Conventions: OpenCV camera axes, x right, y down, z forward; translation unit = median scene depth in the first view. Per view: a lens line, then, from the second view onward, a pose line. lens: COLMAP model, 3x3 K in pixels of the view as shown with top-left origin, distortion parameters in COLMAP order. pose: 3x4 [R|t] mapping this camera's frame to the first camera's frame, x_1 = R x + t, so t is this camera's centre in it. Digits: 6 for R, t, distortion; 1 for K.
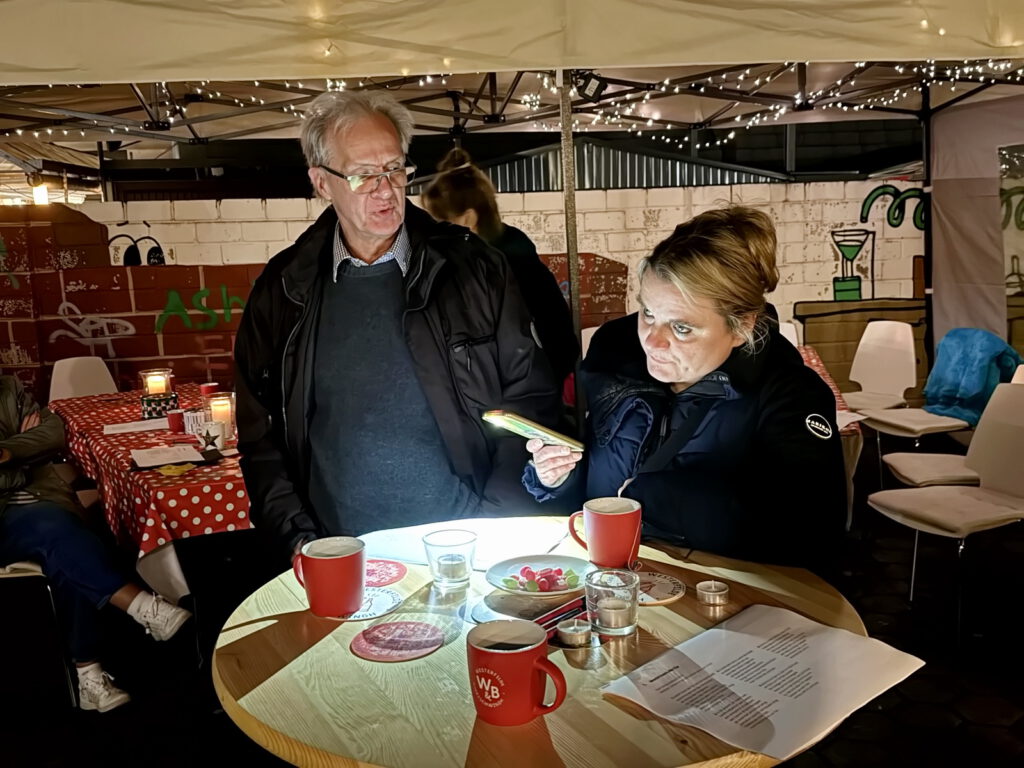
lens RADIAL K [[1157.4, 0, 535.9], [0, 1157.4, 378.4], [0, 0, 1]] dist [0.037056, 0.000000]
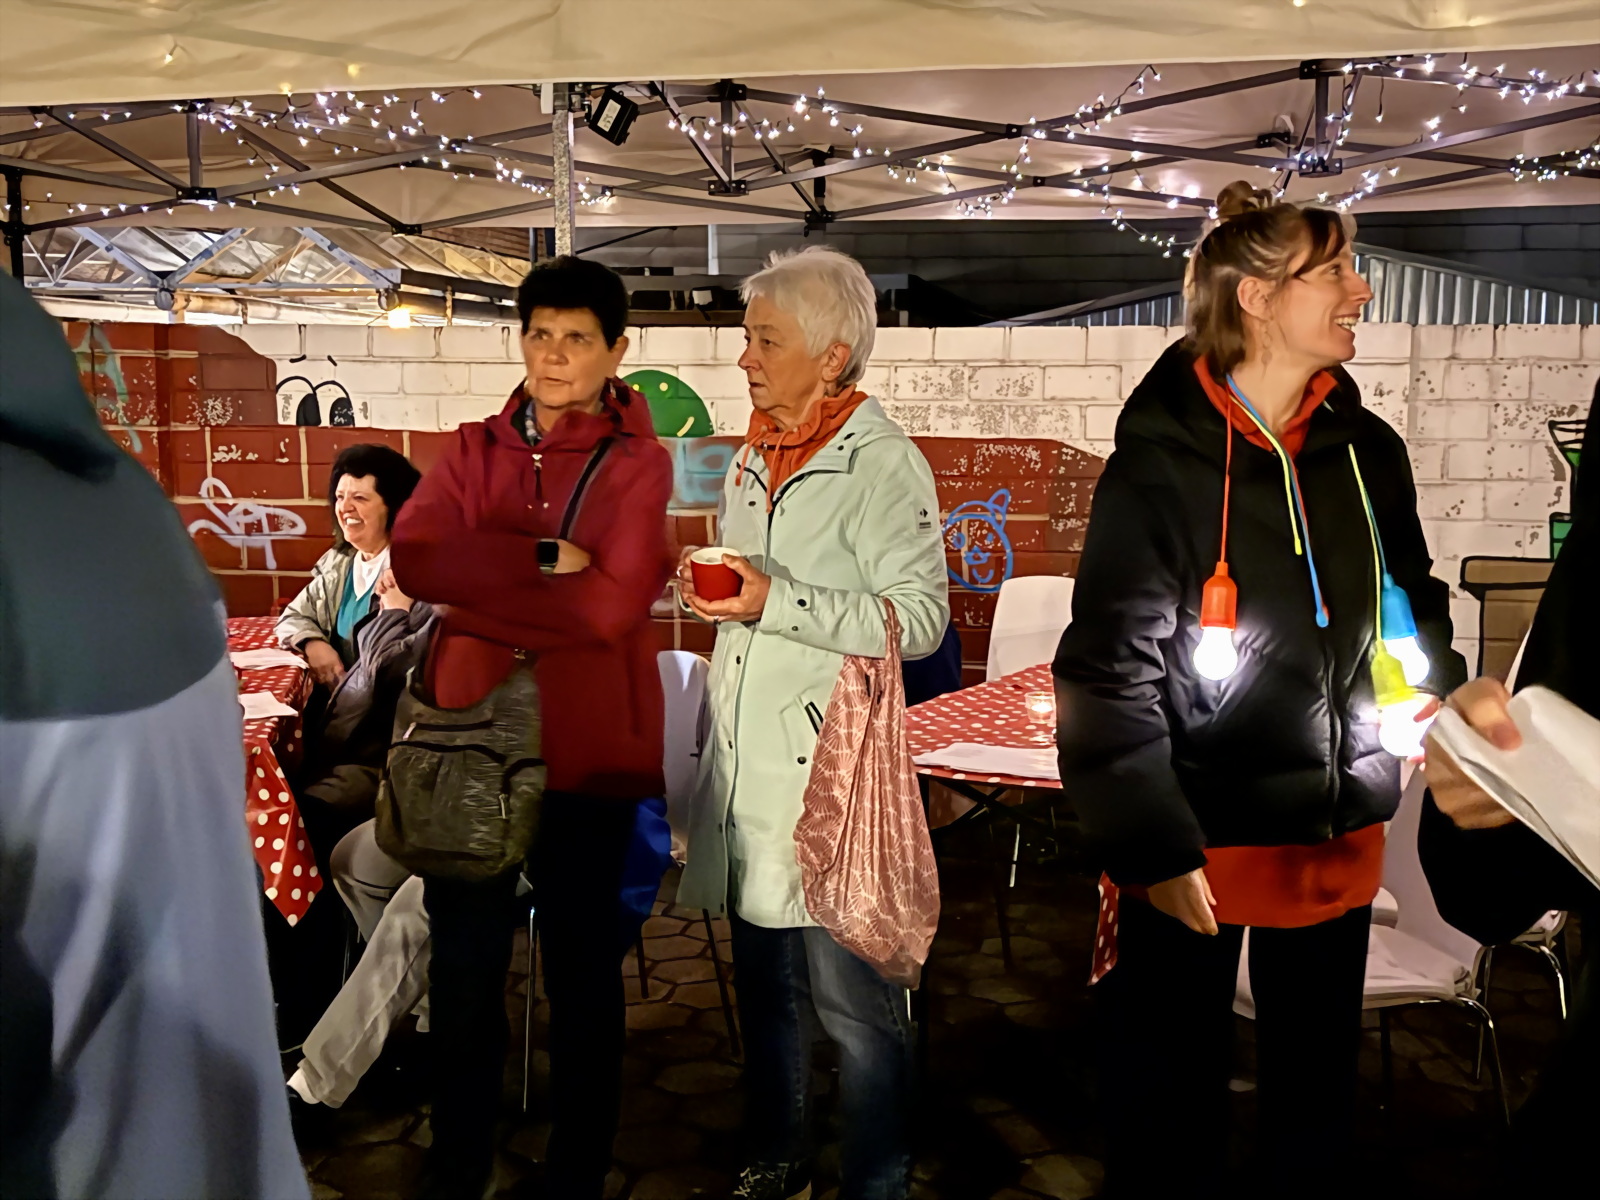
lens RADIAL K [[2016.3, 0, 792.1], [0, 2016.3, 597.4], [0, 0, 1]] dist [0.058028, 0.000000]
pose [[0.935546, 0.072781, -0.345626, 0.279340], [-0.086489, 0.995954, -0.024384, -0.000608], [0.342453, 0.052705, 0.938055, 0.069505]]
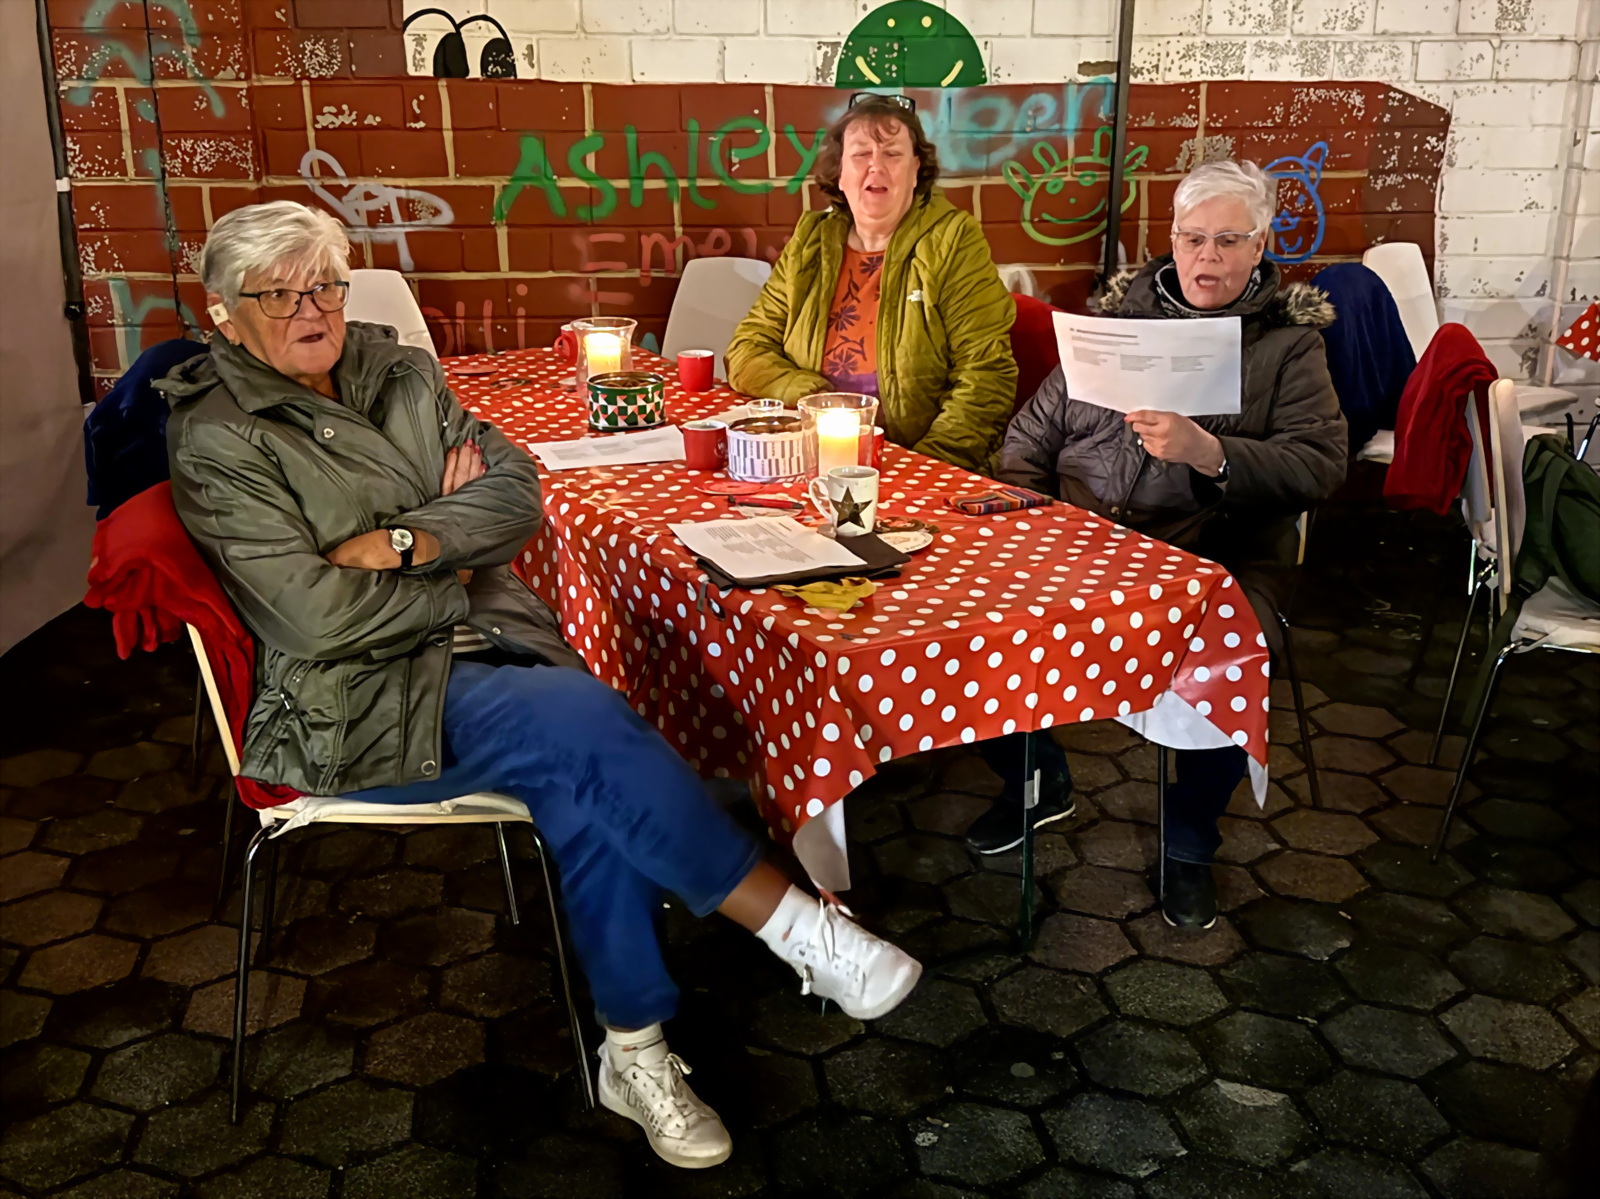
lens RADIAL K [[1808.5, 0, 796.0], [0, 1808.5, 642.3], [0, 0, 1]] dist [0.037056, 0.000000]
pose [[0.999157, 0.039248, -0.012009, -0.184356], [-0.036450, 0.982992, 0.179996, -0.007665], [0.018869, -0.179407, 0.983594, 0.219640]]
